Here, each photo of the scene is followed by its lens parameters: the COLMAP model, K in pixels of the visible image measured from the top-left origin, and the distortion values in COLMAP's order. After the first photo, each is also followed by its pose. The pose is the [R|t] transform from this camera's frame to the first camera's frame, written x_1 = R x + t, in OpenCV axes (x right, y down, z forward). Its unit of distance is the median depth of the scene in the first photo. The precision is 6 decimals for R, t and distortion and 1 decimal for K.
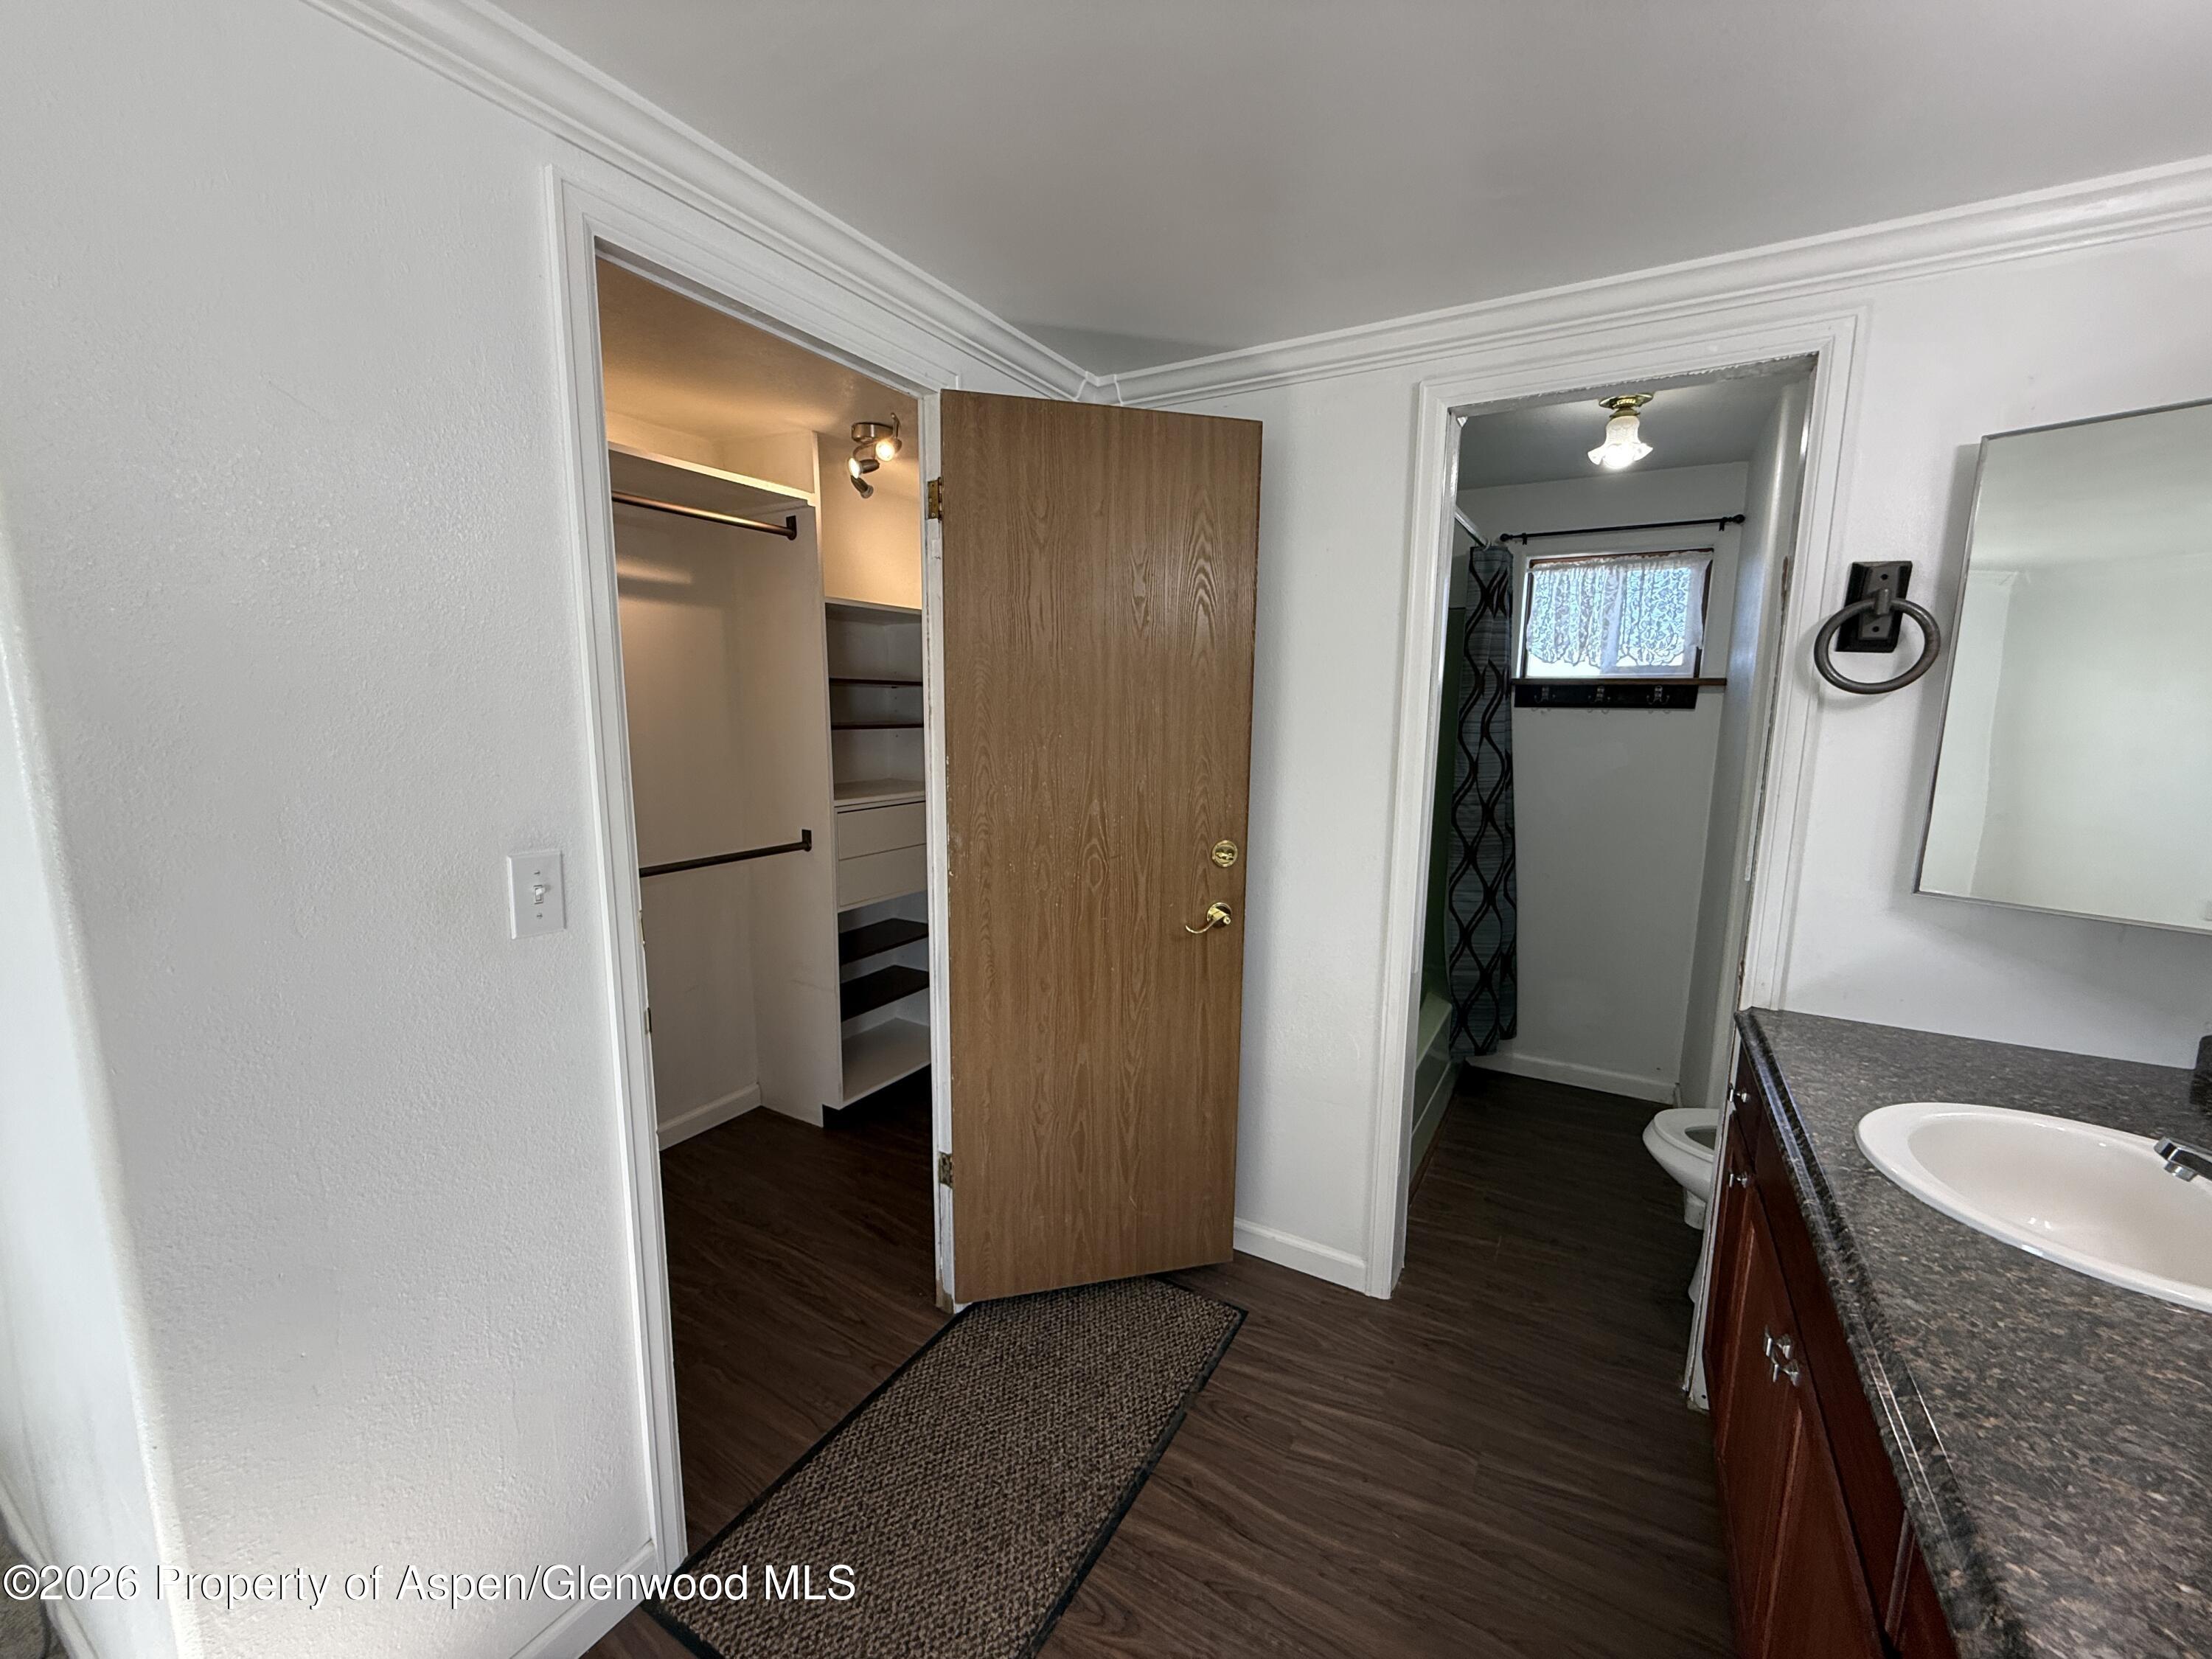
lens RADIAL K [[882.6, 0, 1103.9], [0, 882.6, 833.0], [0, 0, 1]] dist [0.000037, -0.000243]
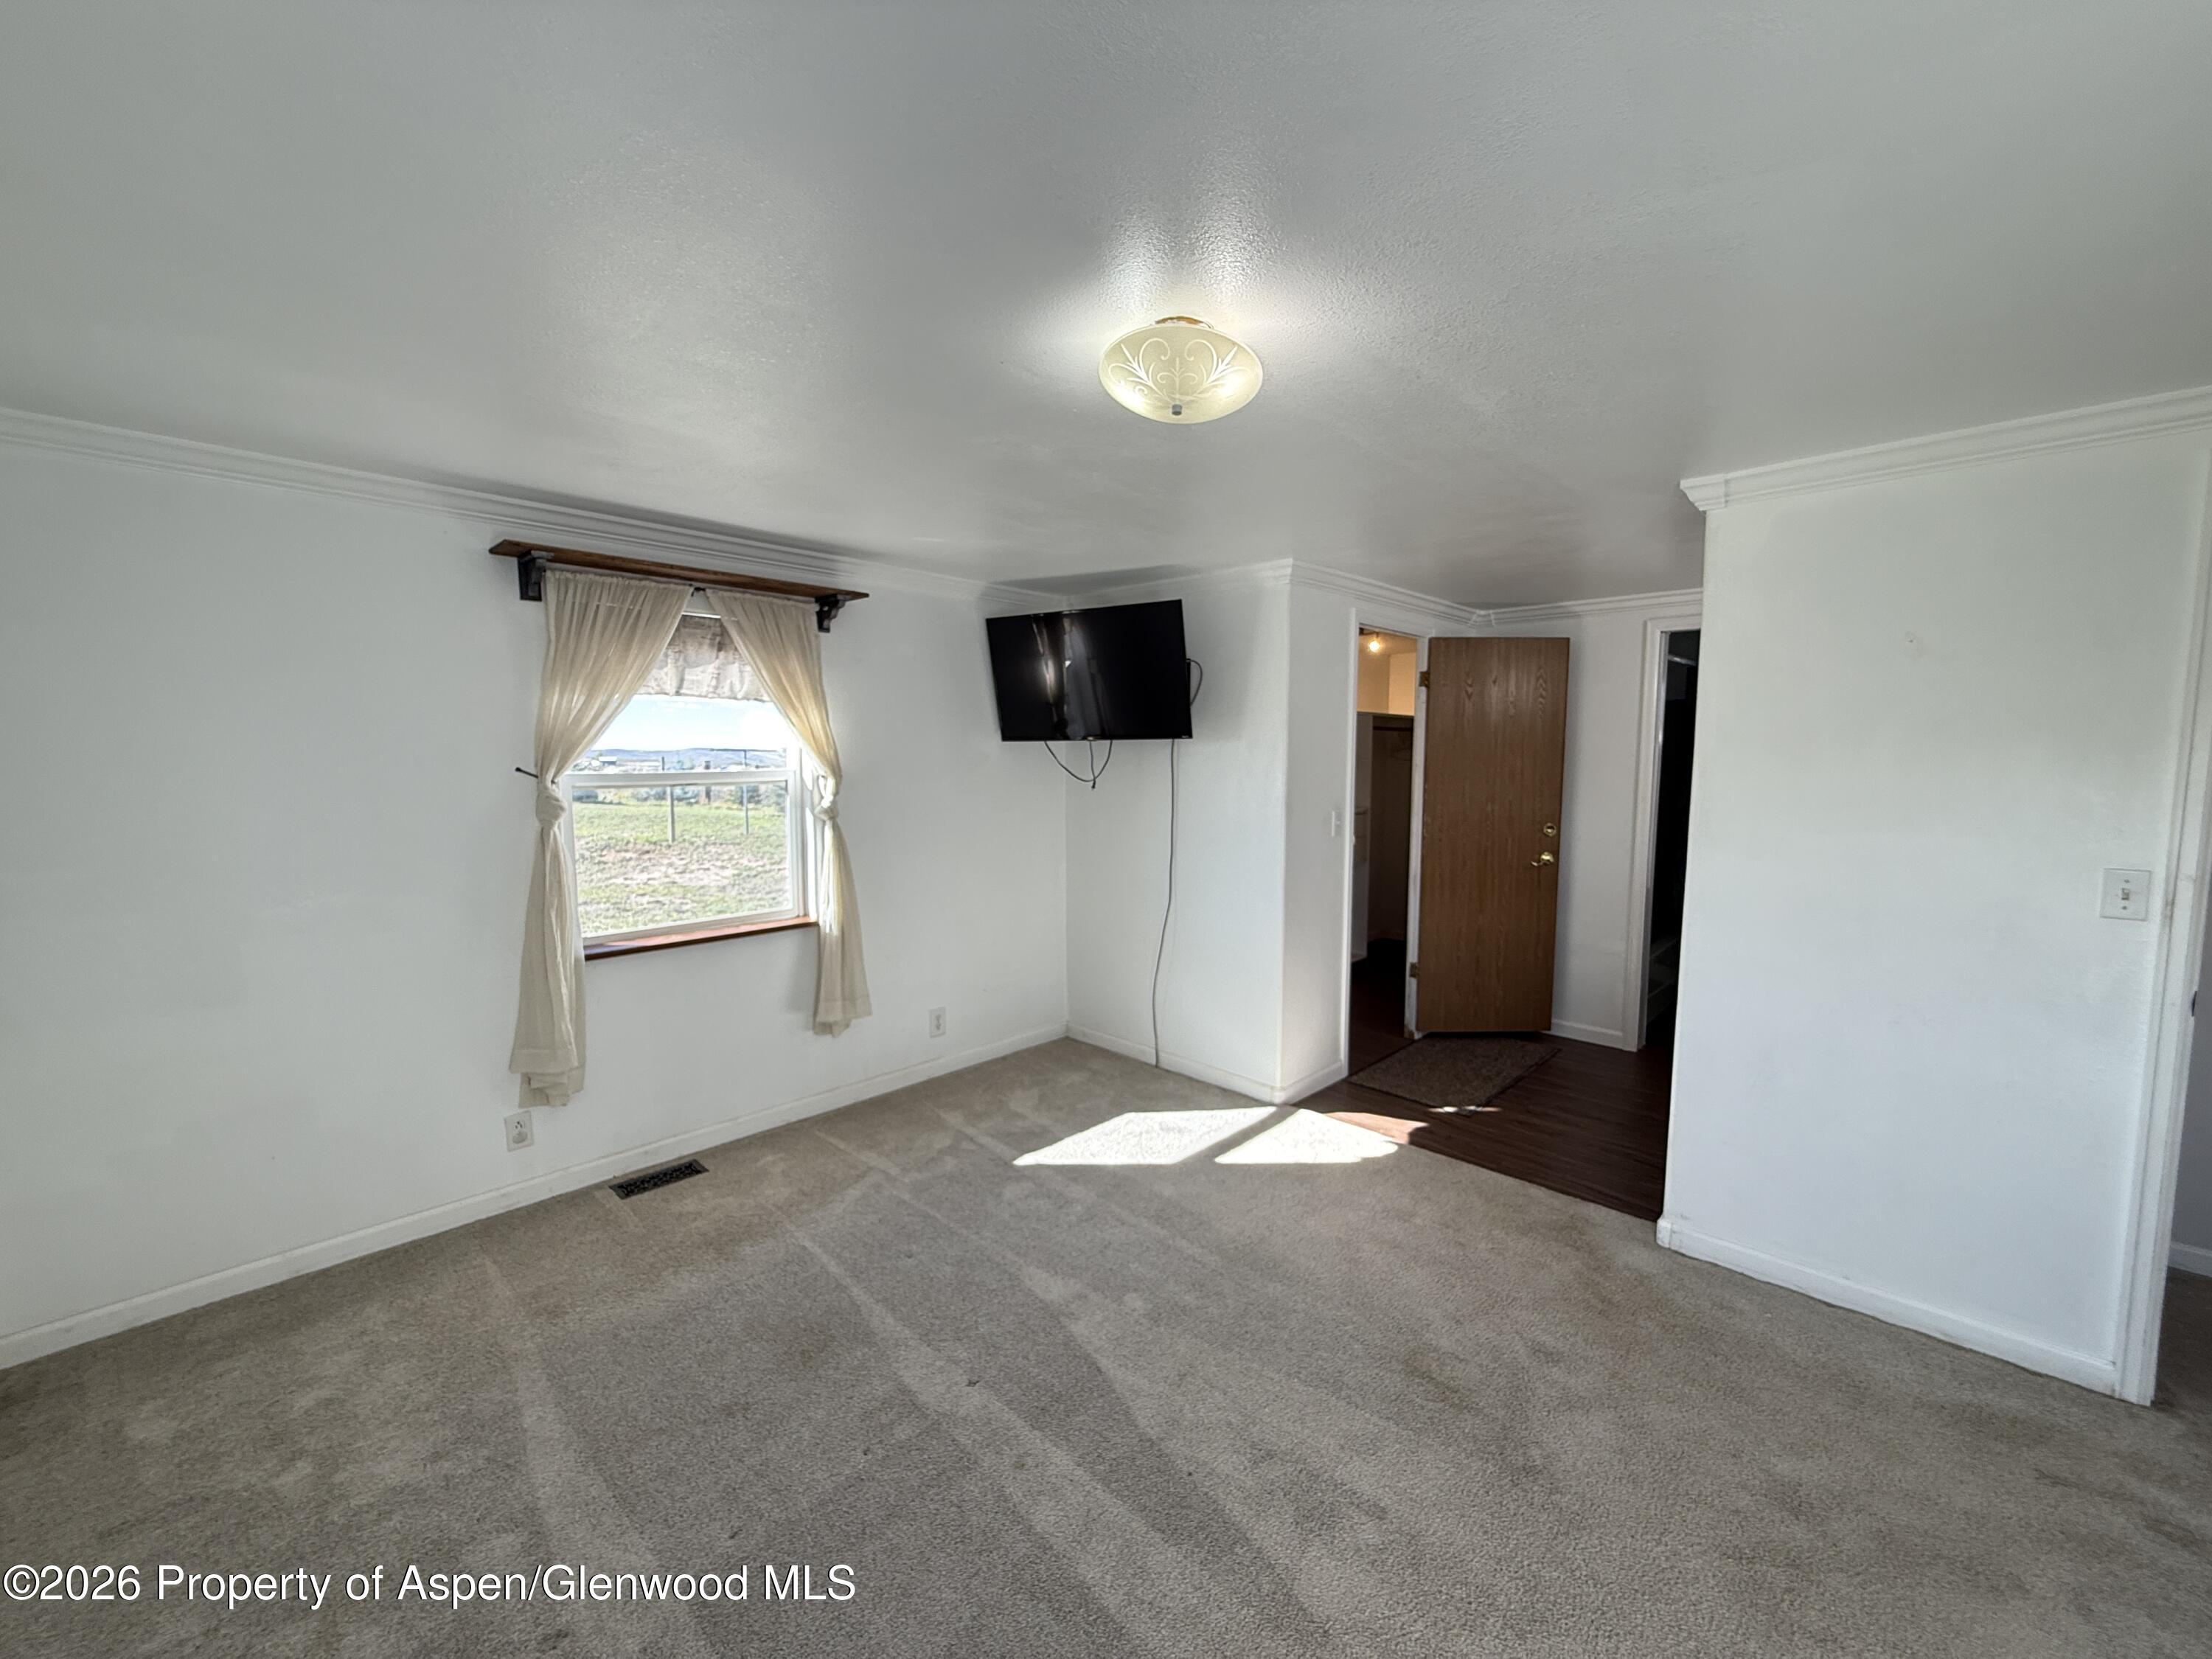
lens RADIAL K [[882.6, 0, 1110.0], [0, 882.6, 828.4], [0, 0, 1]] dist [0.000037, -0.000243]
pose [[0.973140, 0.014065, -0.229786, -0.420910], [-0.027756, 0.998019, -0.056456, 0.172603], [0.228537, 0.061317, 0.971602, -1.368990]]
